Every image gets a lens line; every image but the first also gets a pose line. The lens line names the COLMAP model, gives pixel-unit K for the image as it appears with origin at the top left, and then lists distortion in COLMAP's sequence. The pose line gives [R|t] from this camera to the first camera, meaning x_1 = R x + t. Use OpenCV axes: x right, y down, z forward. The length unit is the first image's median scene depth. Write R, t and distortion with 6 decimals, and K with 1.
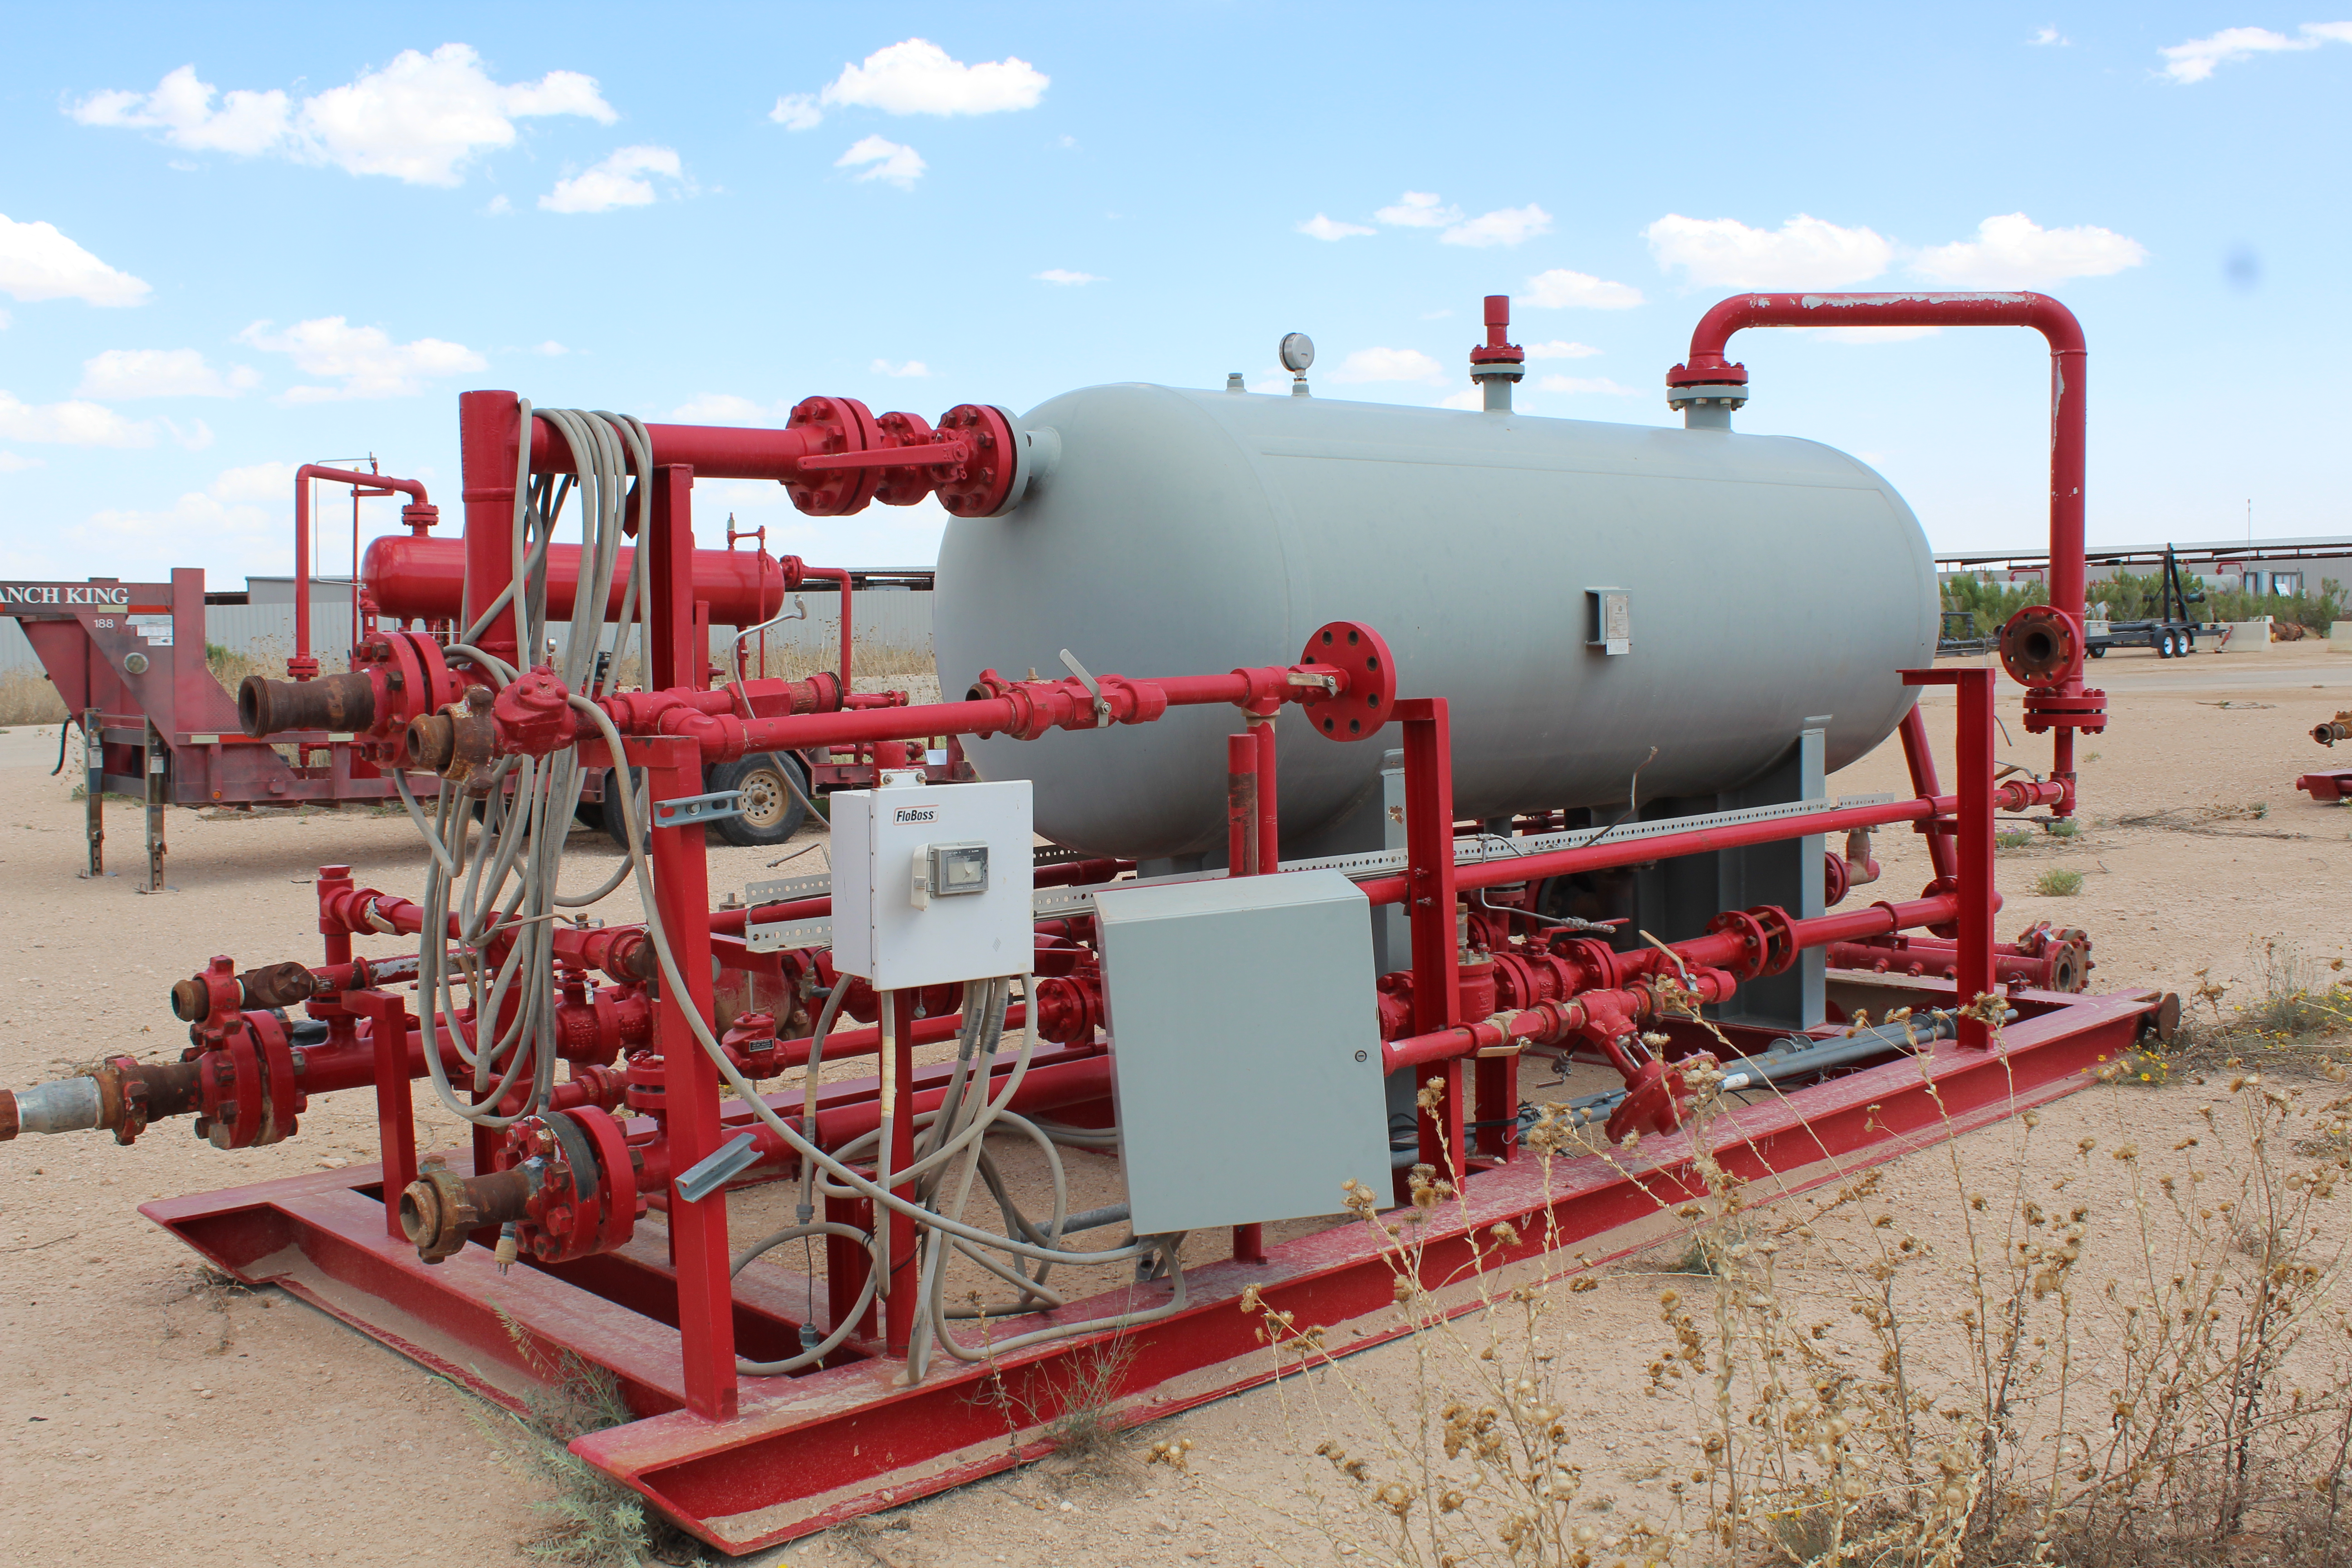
lens RADIAL K [[2231.7, 0, 1176.0], [0, 2231.7, 784.0], [0, 0, 1]] dist [-0.145290, 0.149023]
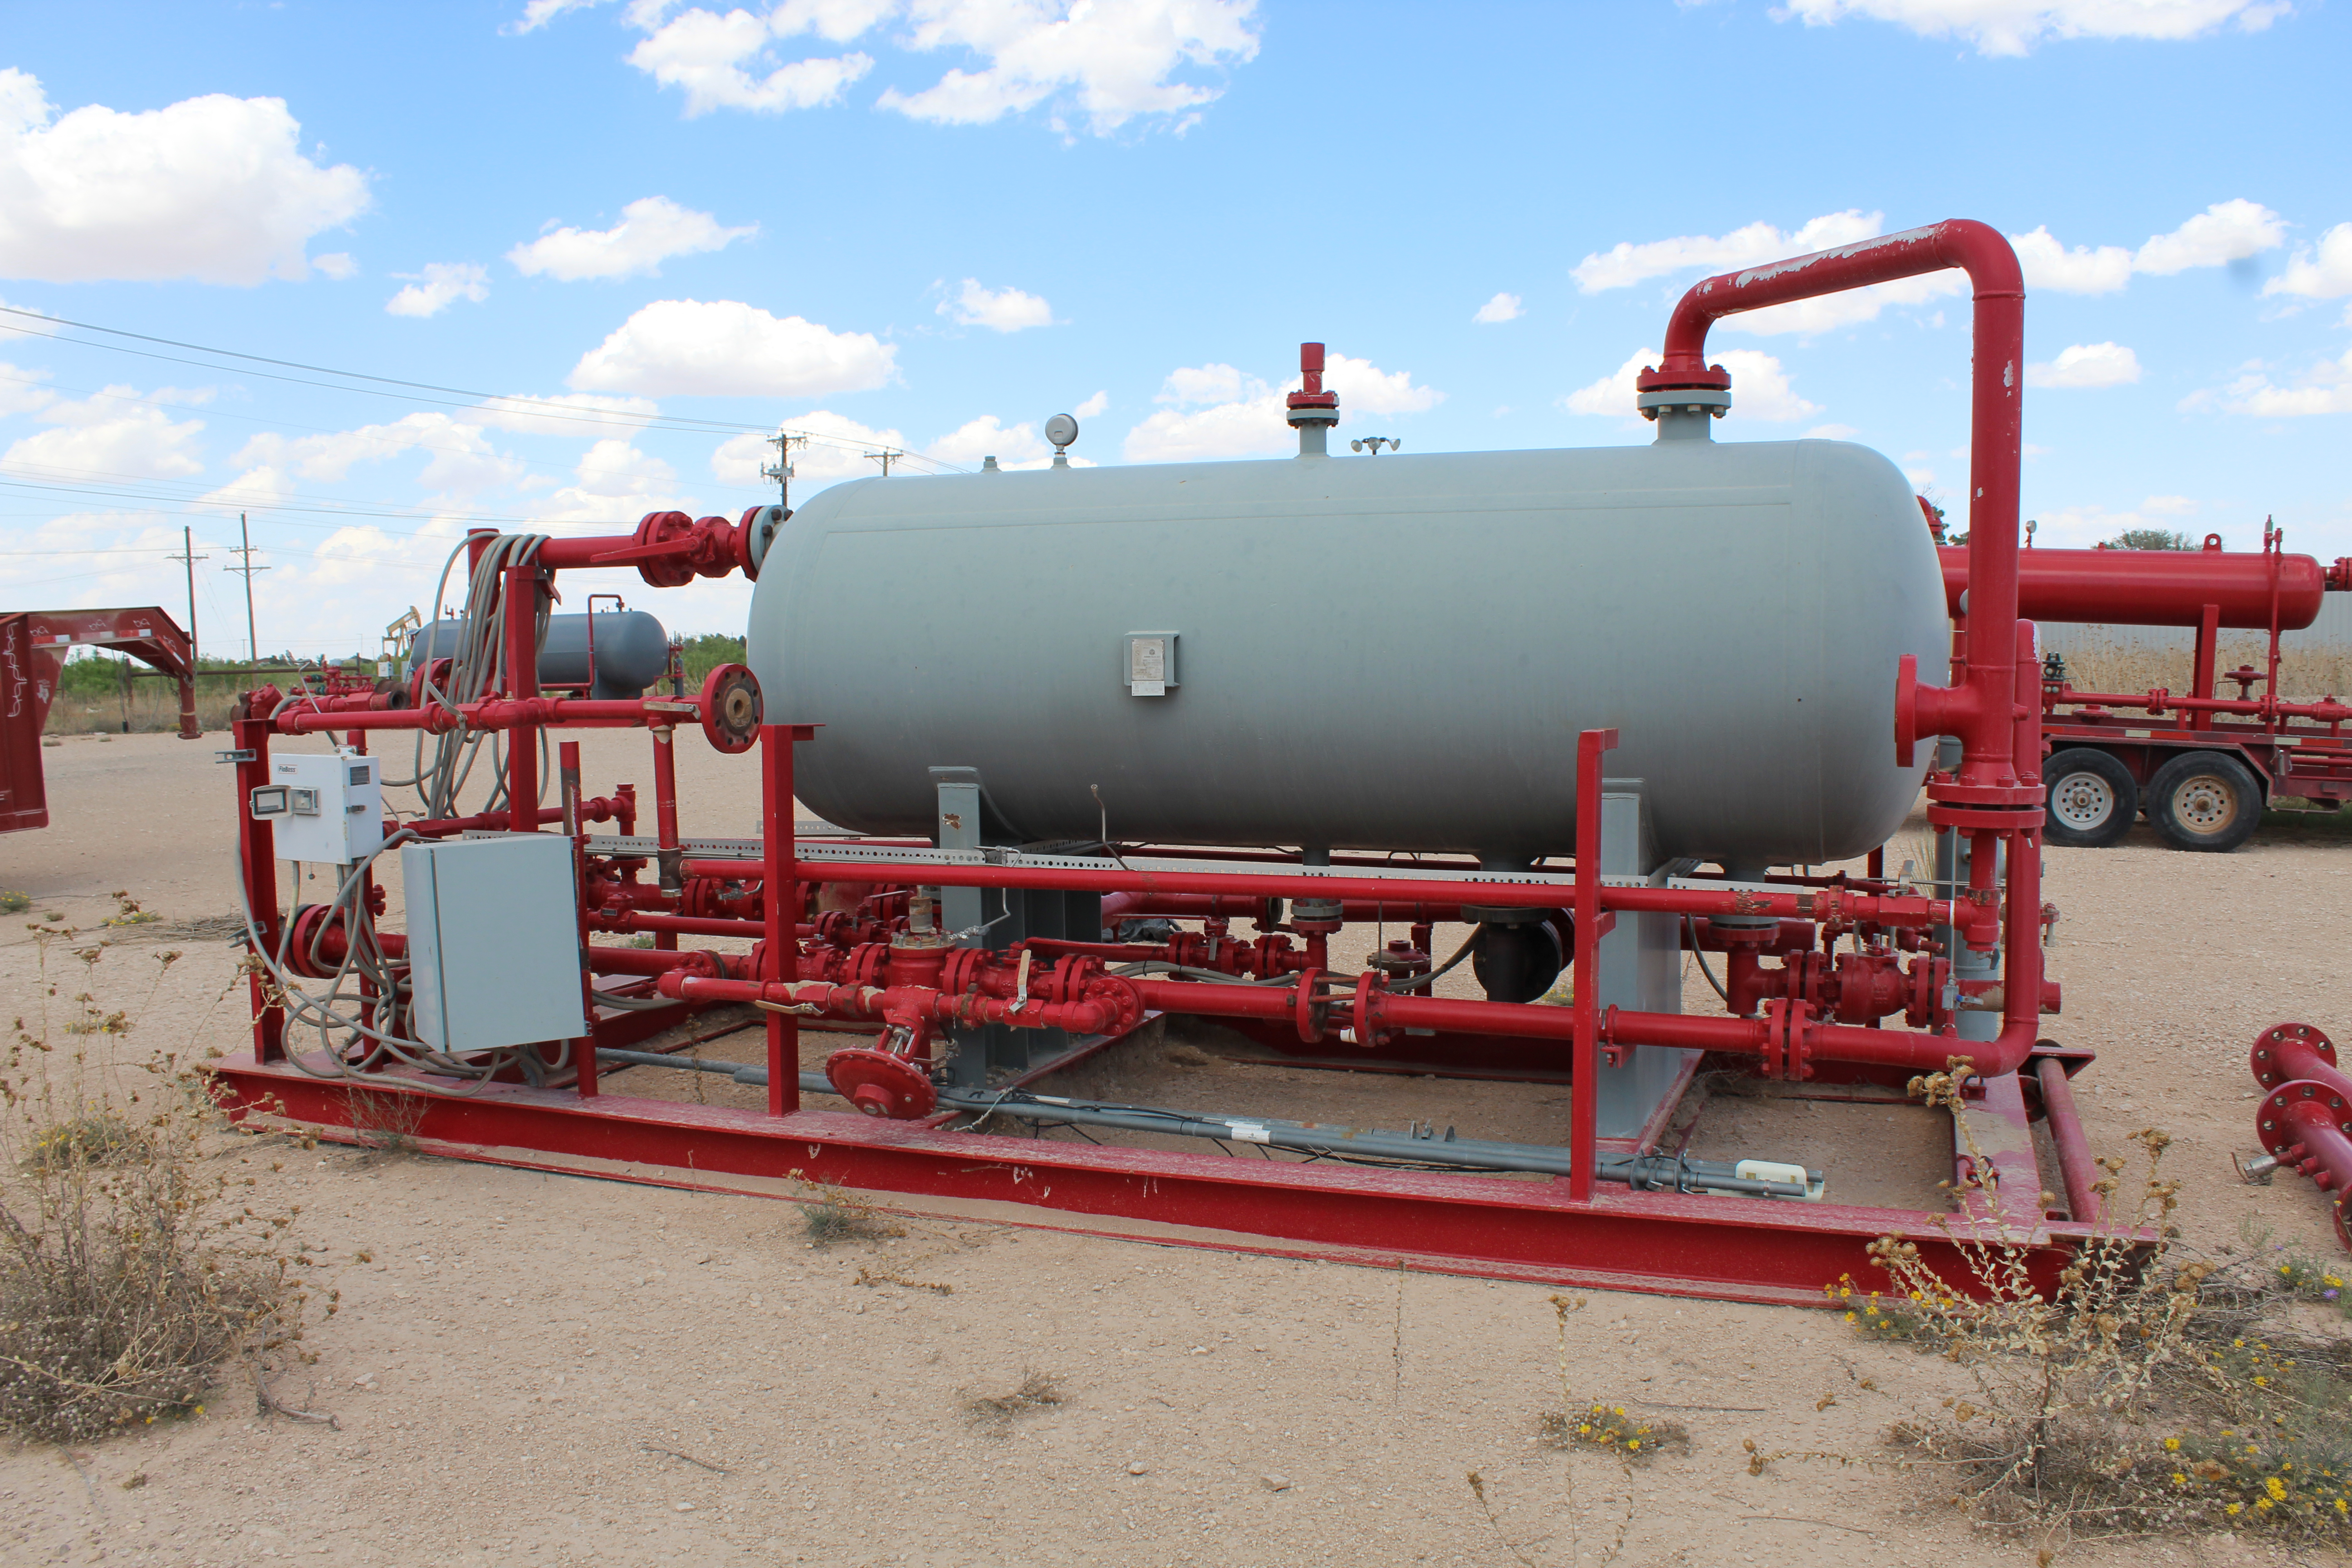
lens RADIAL K [[1973.0, 0, 1176.0], [0, 1973.0, 784.0], [0, 0, 1]] dist [-0.173441, 0.153648]
pose [[0.444078, 0.082925, -0.892142, 0.948623], [-0.062333, 0.996155, 0.061566, -0.068469], [0.893817, 0.028270, 0.447540, 0.542374]]
